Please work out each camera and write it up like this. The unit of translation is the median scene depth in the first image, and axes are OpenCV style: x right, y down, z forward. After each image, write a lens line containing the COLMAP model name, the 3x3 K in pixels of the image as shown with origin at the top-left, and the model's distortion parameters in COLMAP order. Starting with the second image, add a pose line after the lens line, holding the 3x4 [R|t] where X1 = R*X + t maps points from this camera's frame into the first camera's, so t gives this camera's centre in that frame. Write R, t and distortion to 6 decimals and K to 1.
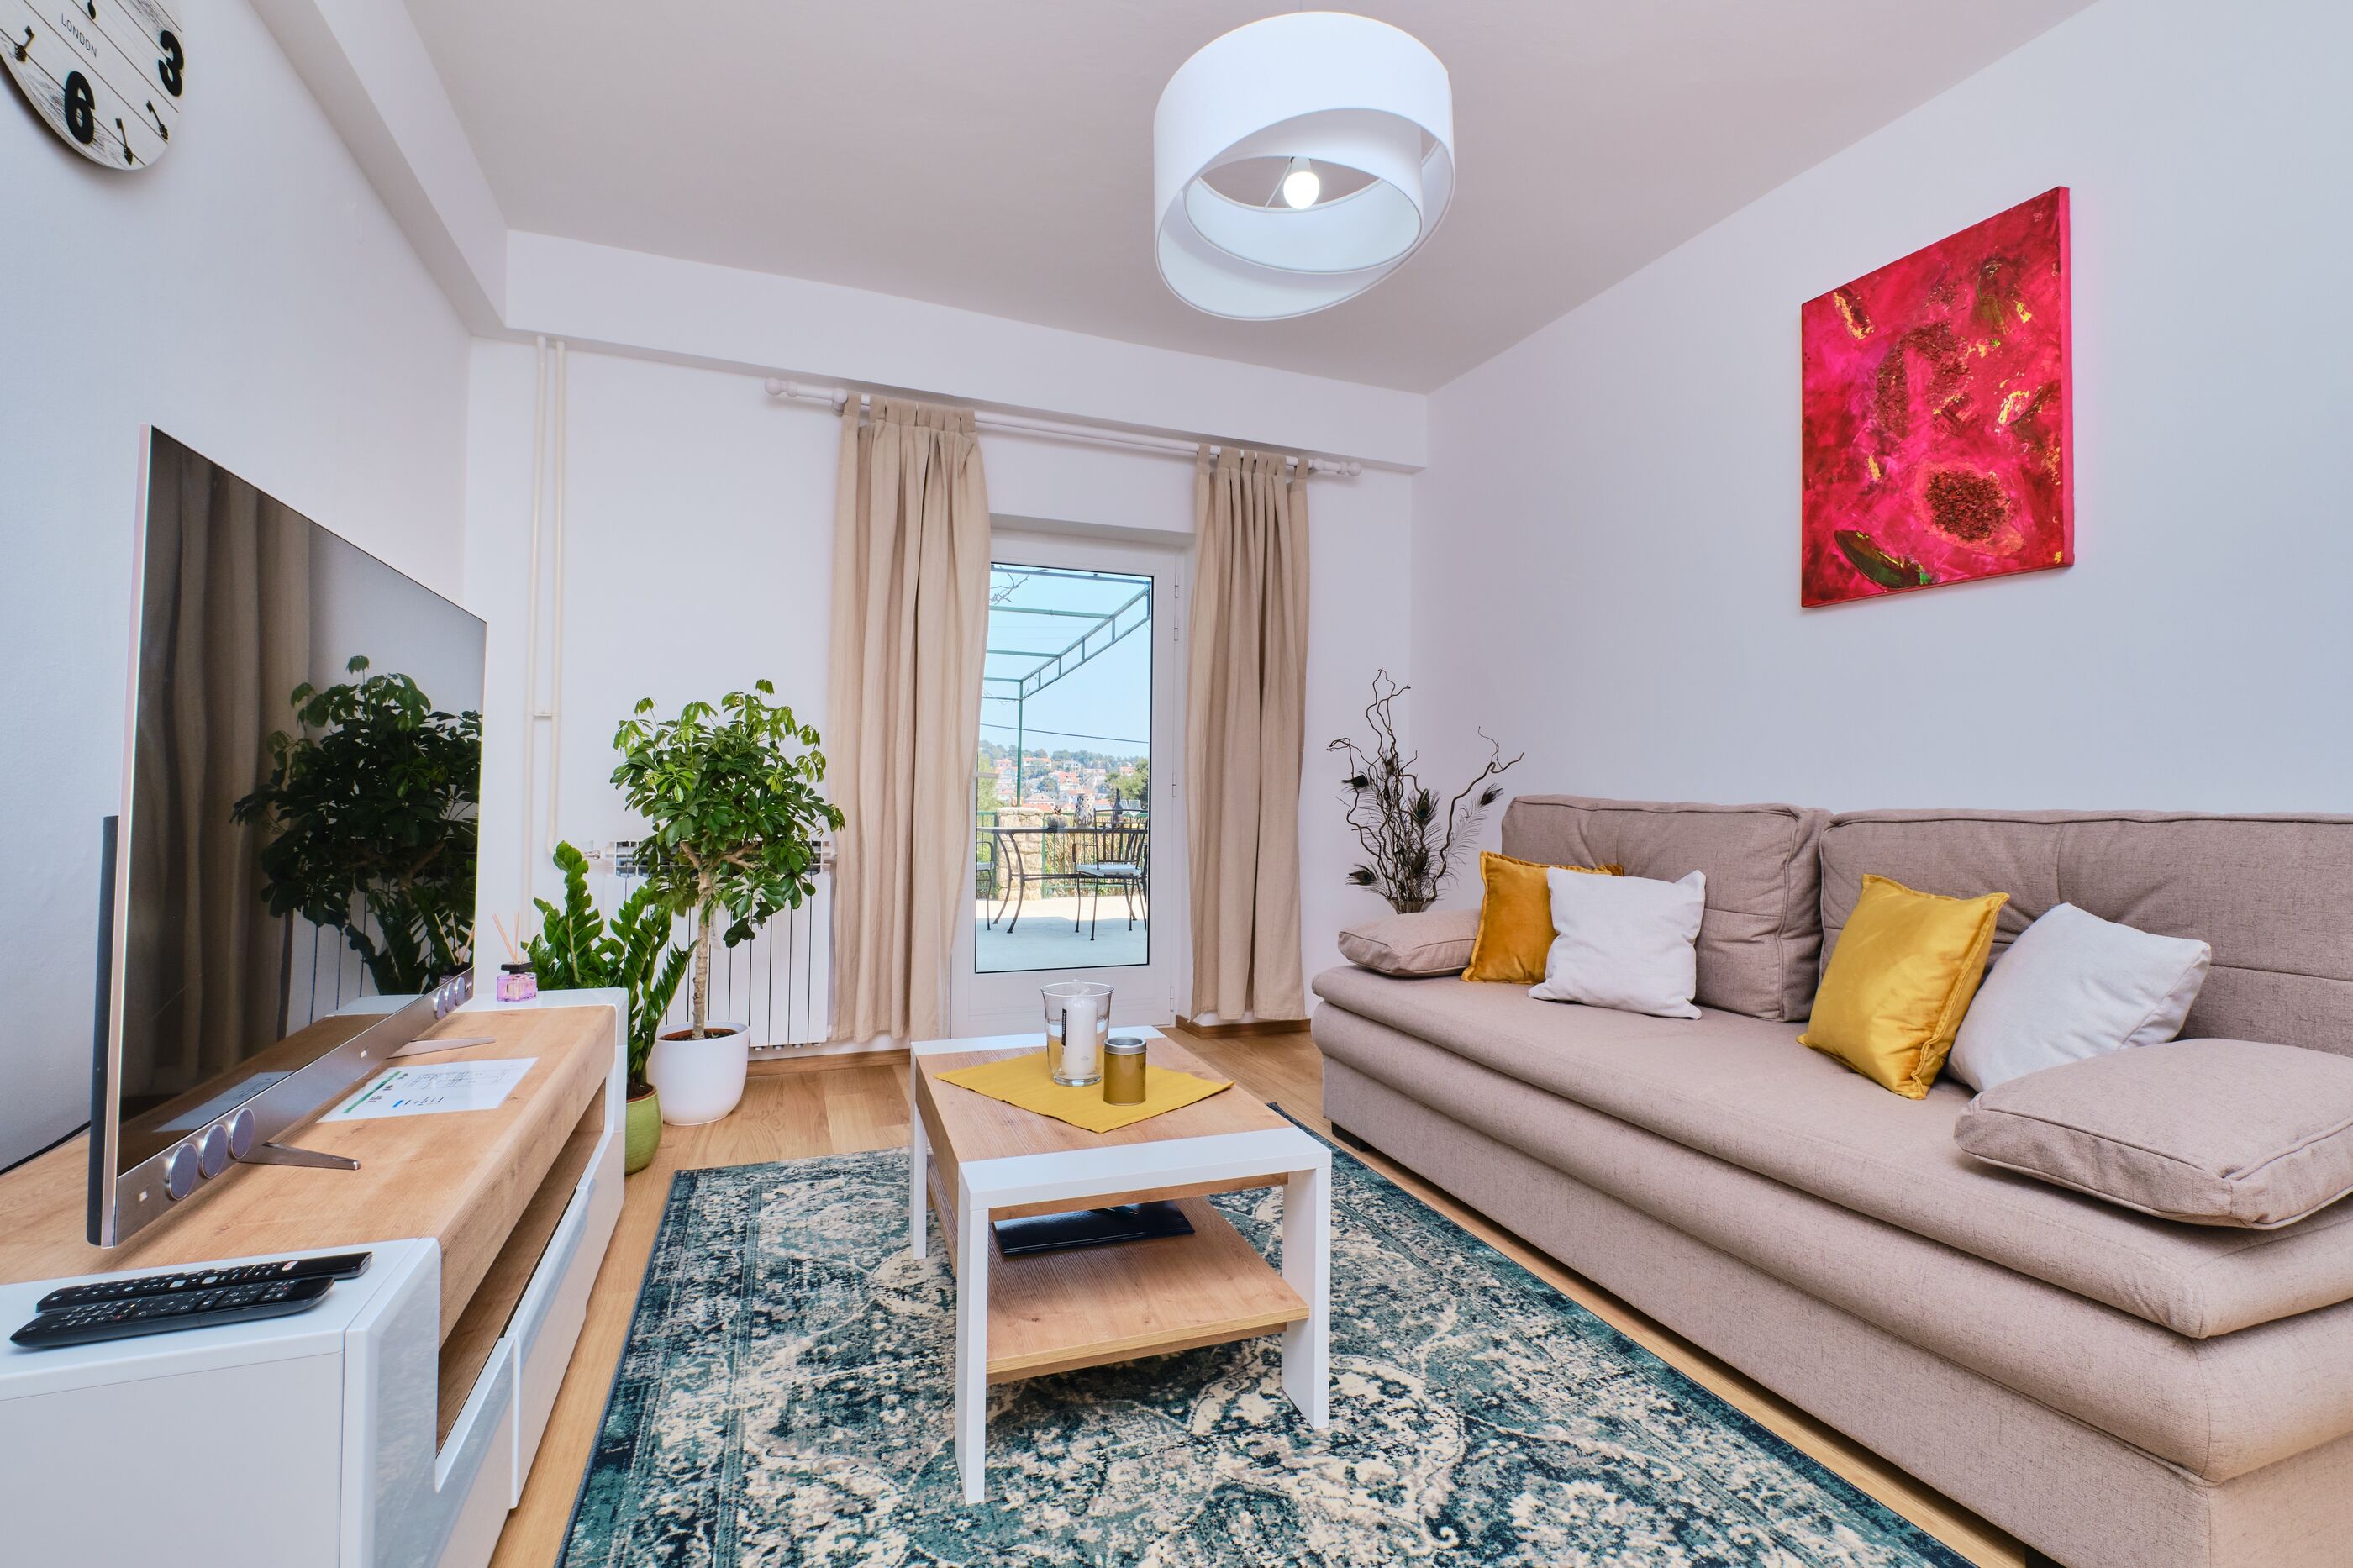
lens RADIAL K [[1065.7, 0, 1171.0], [0, 1065.7, 776.9], [0, 0, 1]] dist [0.000149, -0.000061]
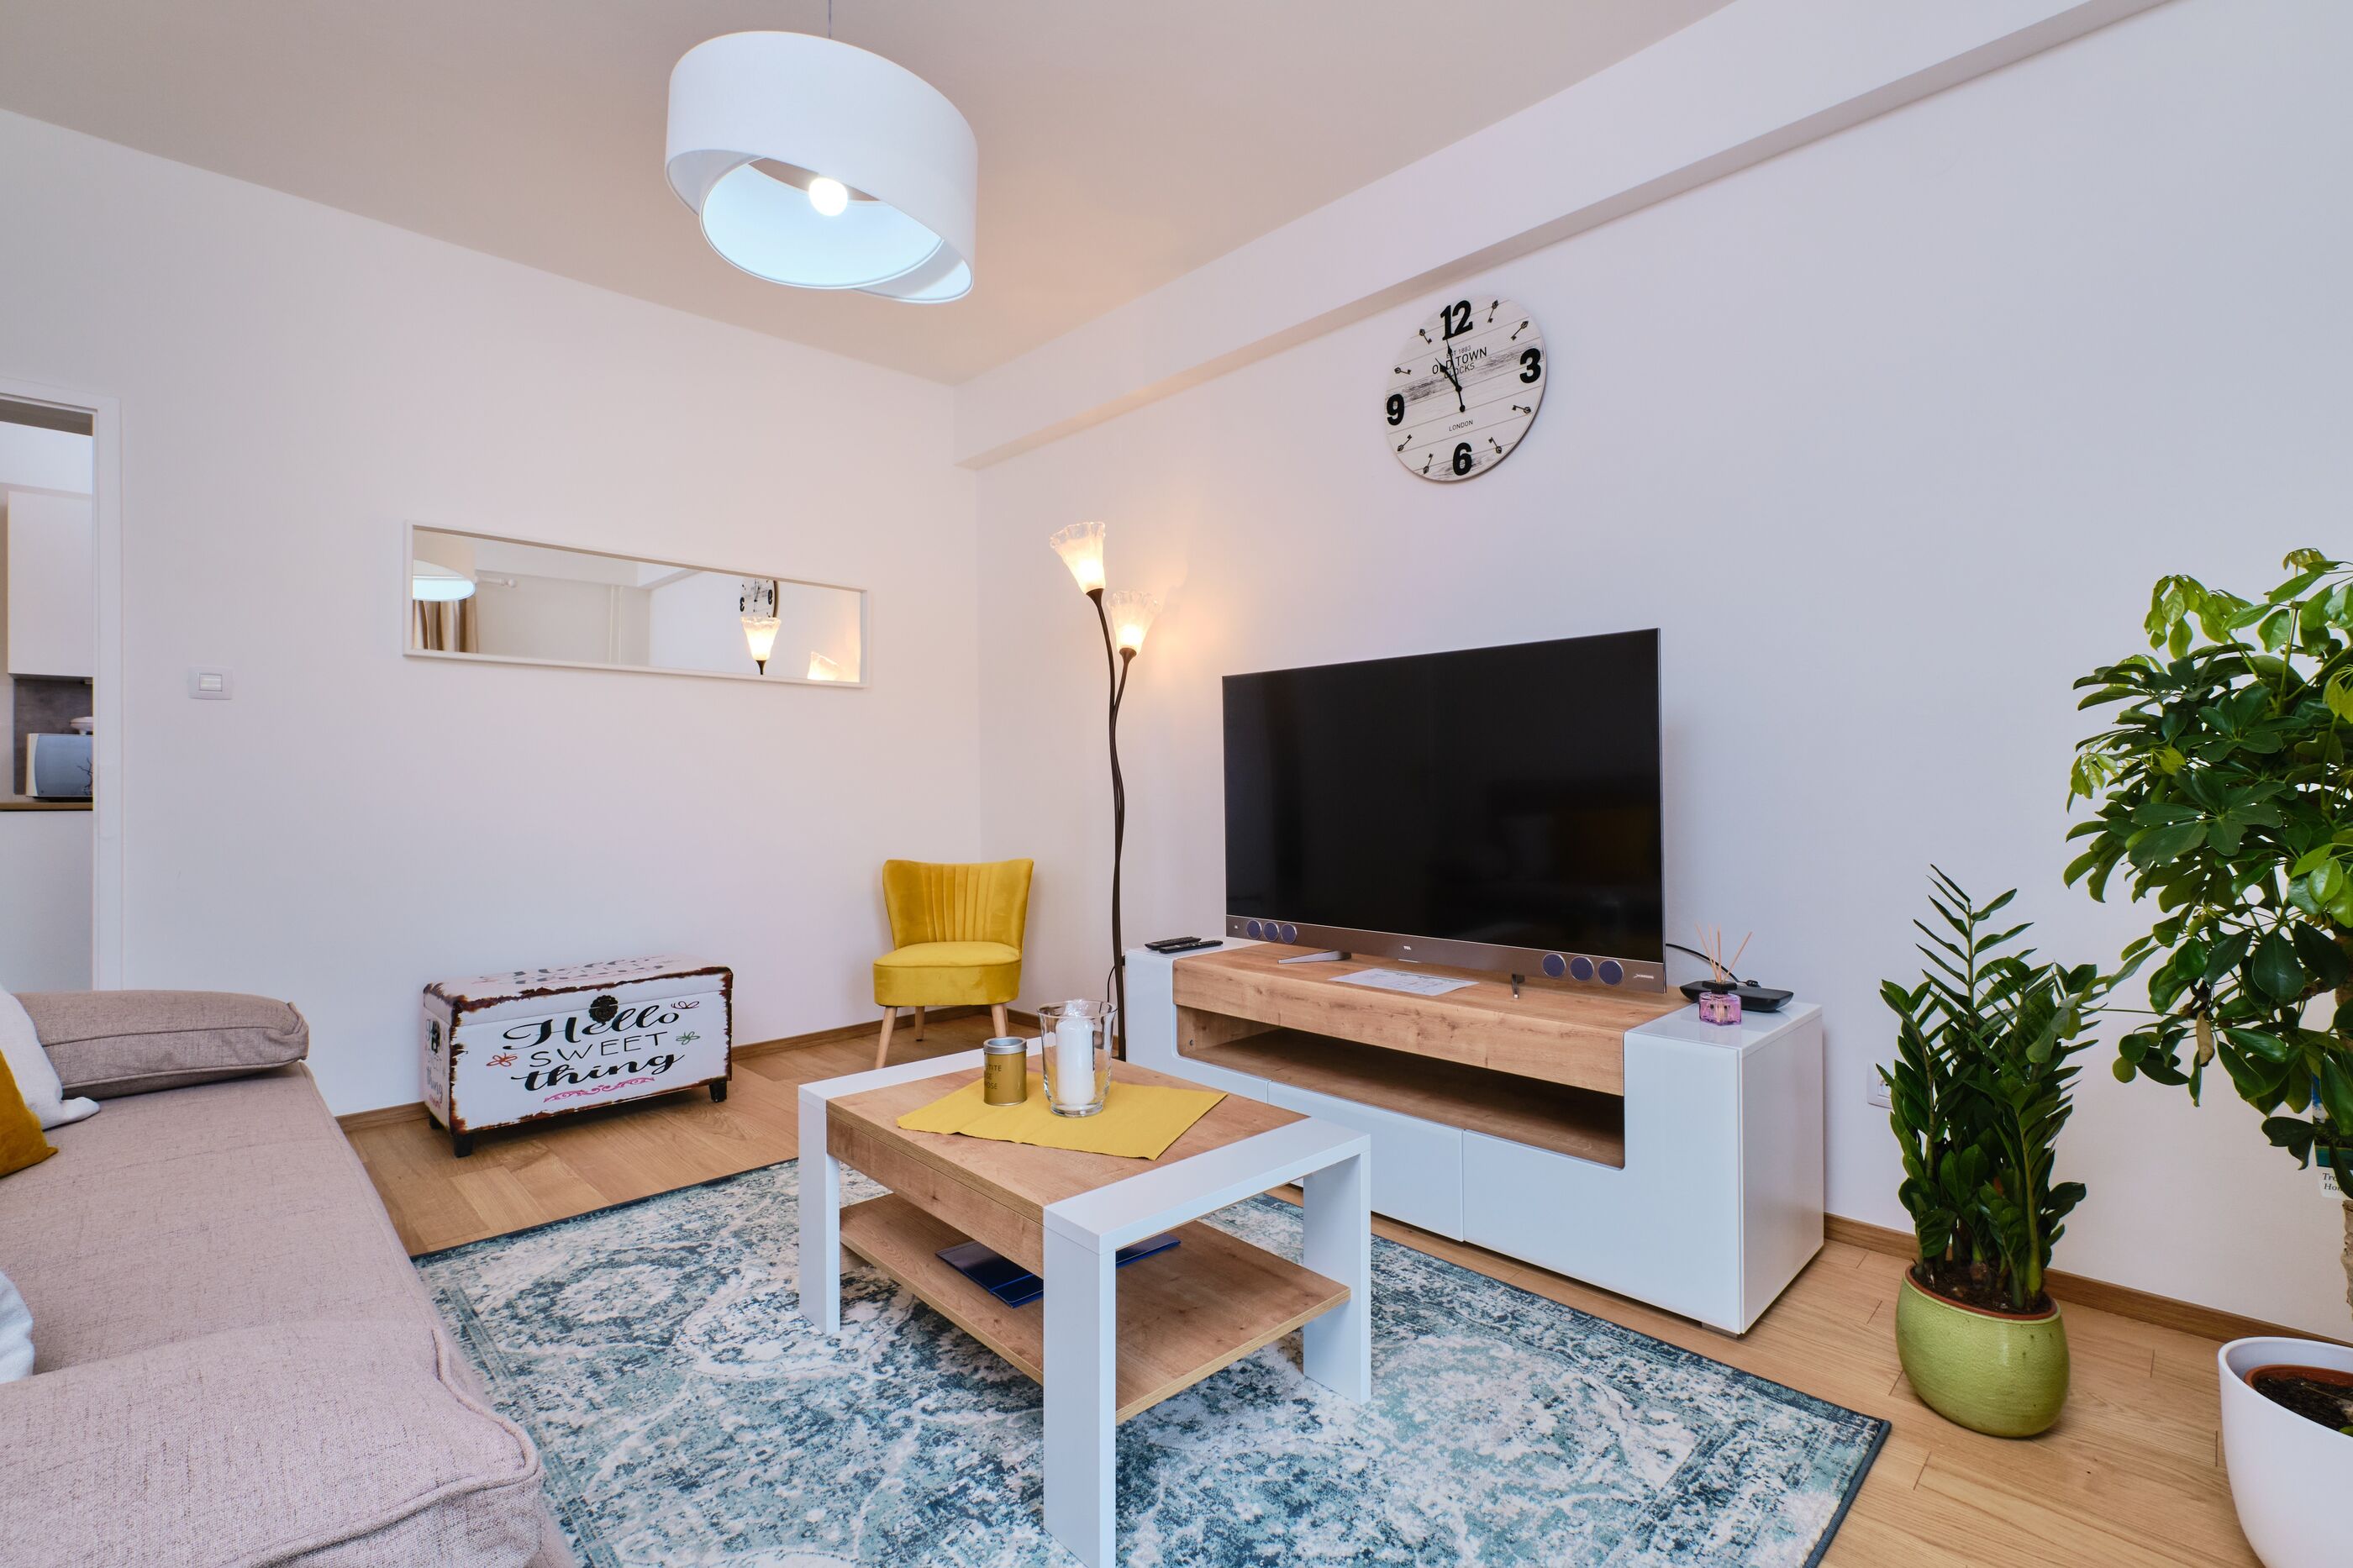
lens RADIAL K [[1065.7, 0, 1171.0], [0, 1065.7, 776.9], [0, 0, 1]] dist [0.000149, -0.000061]
pose [[-0.920745, -0.010725, -0.390018, 0.161057], [0.001747, 0.999499, -0.031609, 0.027821], [0.390161, -0.029785, -0.920265, 1.556571]]
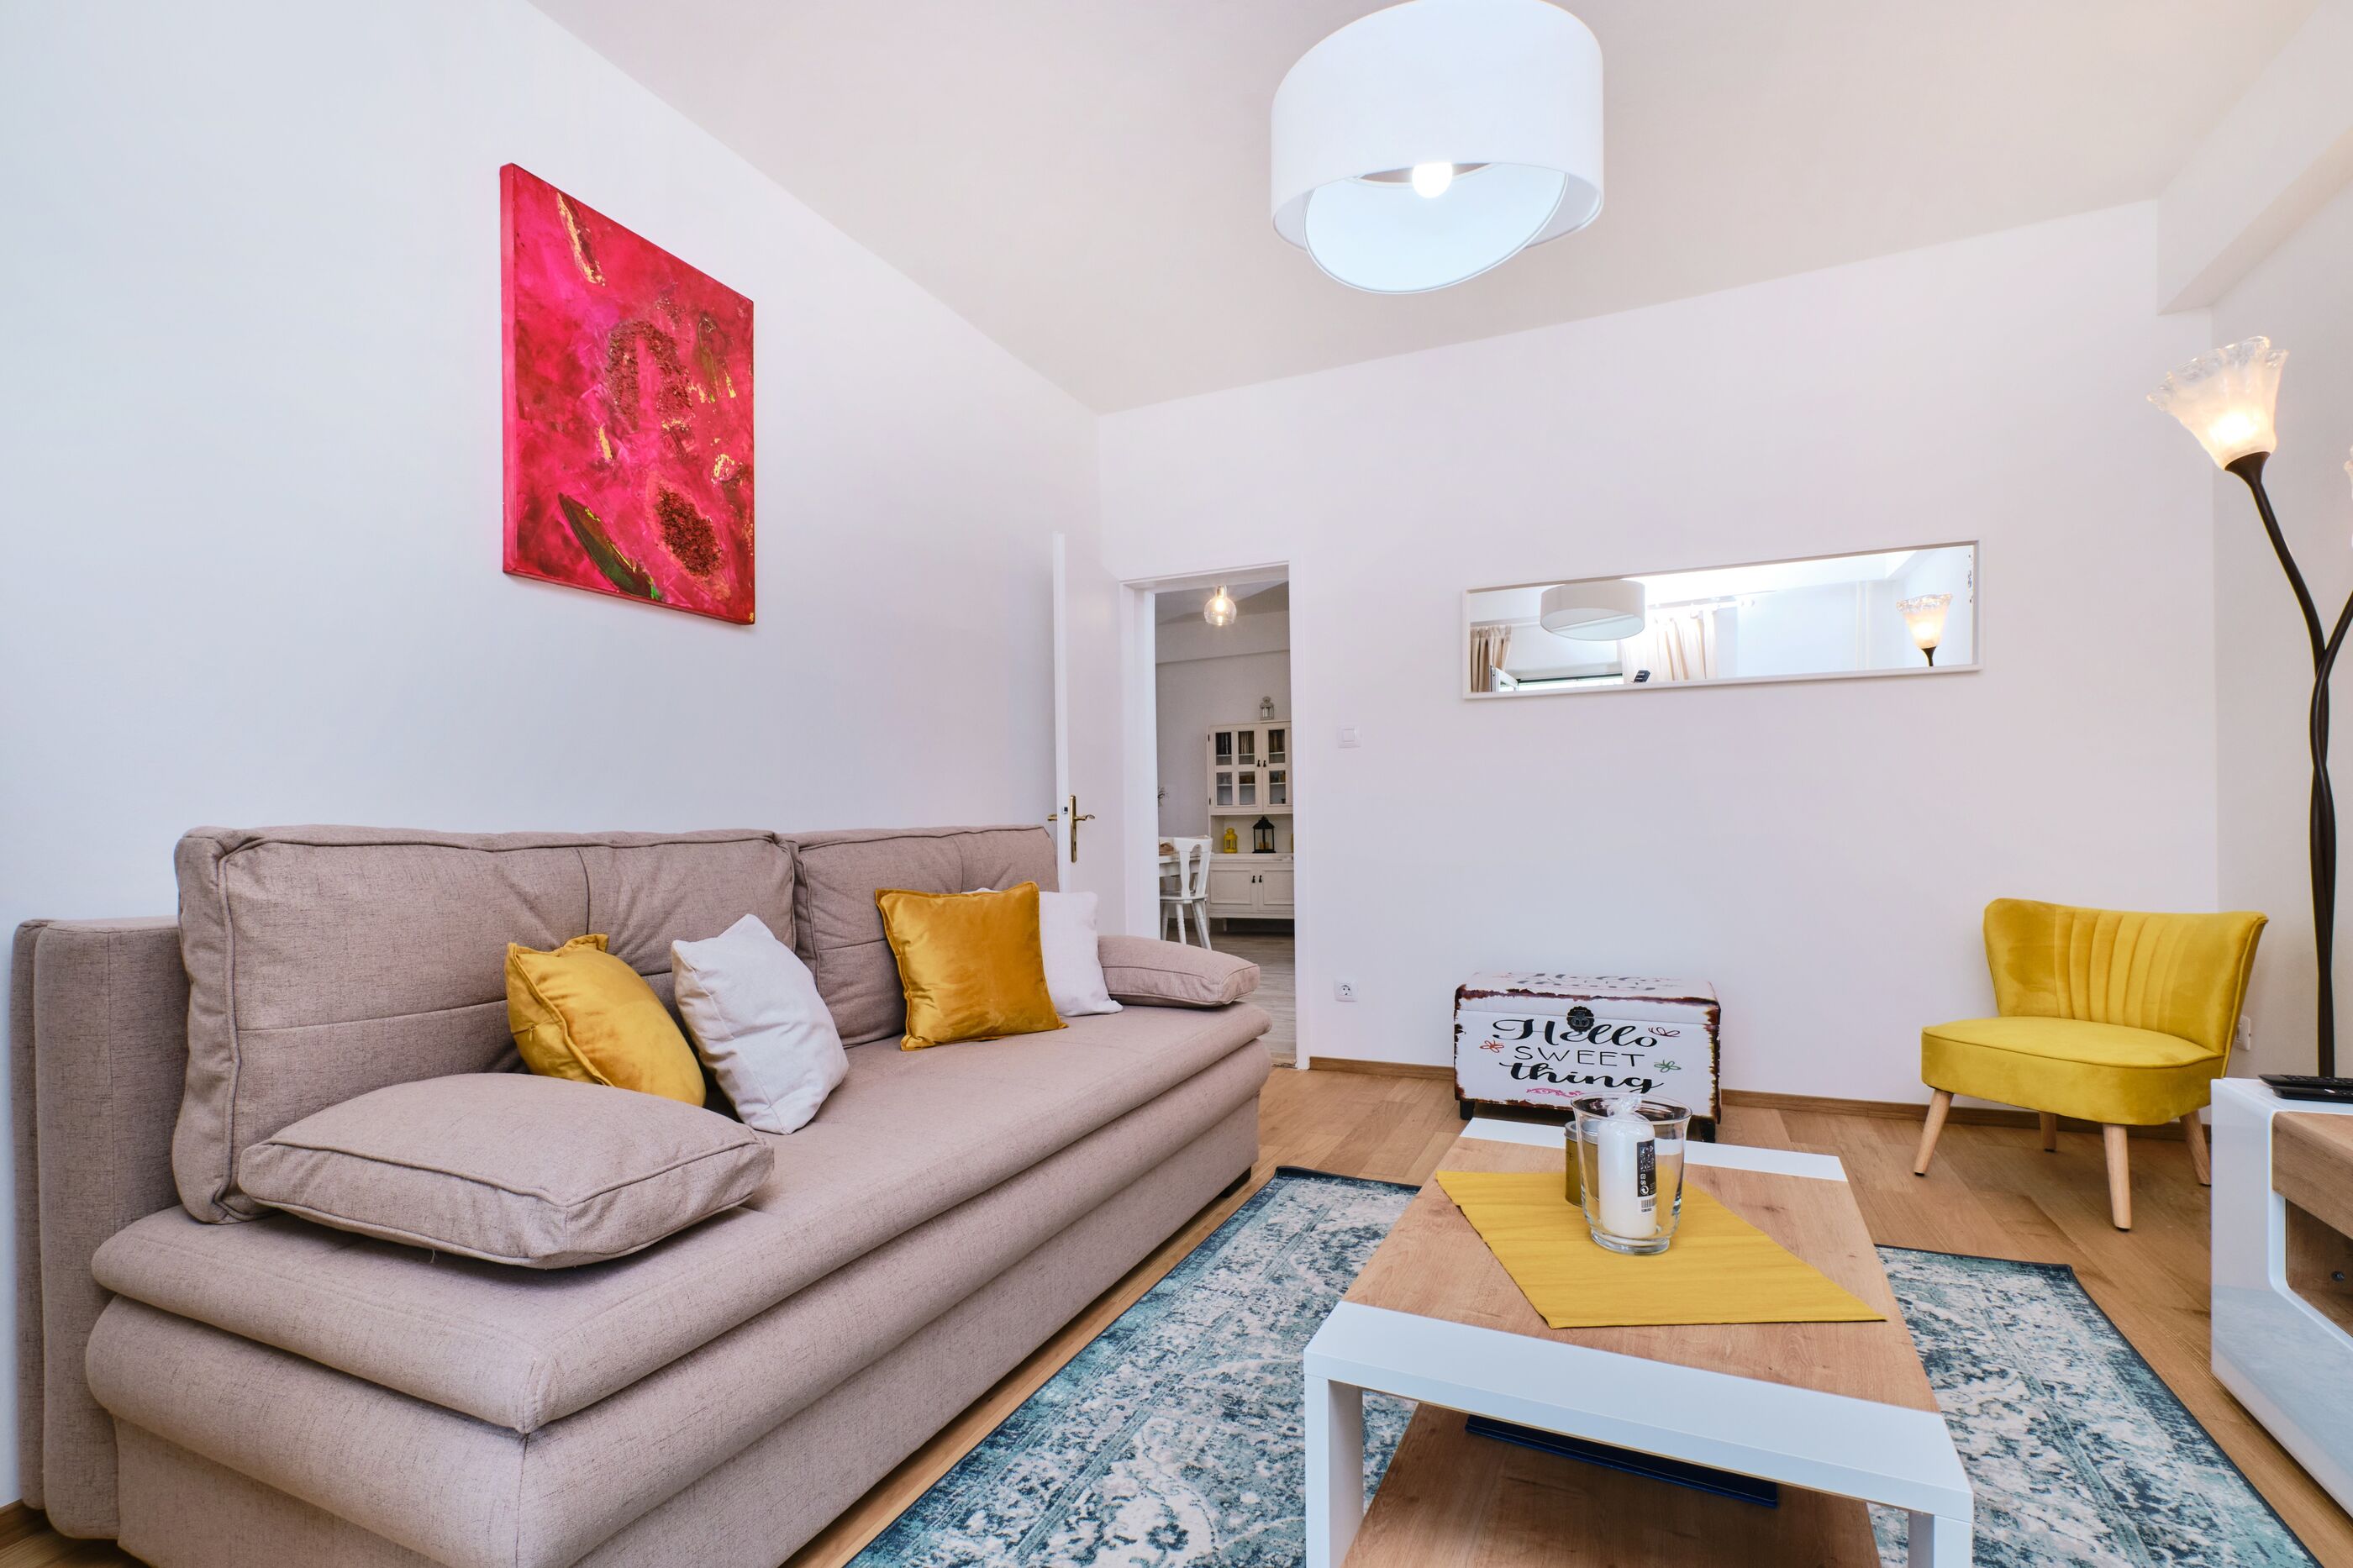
lens RADIAL K [[1044.0, 0, 1164.3], [0, 1044.0, 824.9], [0, 0, 1]] dist [0.010801, -0.000329]
pose [[-0.695930, -0.005560, 0.718088, -0.300447], [-0.003710, 0.999985, 0.004147, 0.016953], [-0.718100, 0.000222, -0.695940, 1.392156]]
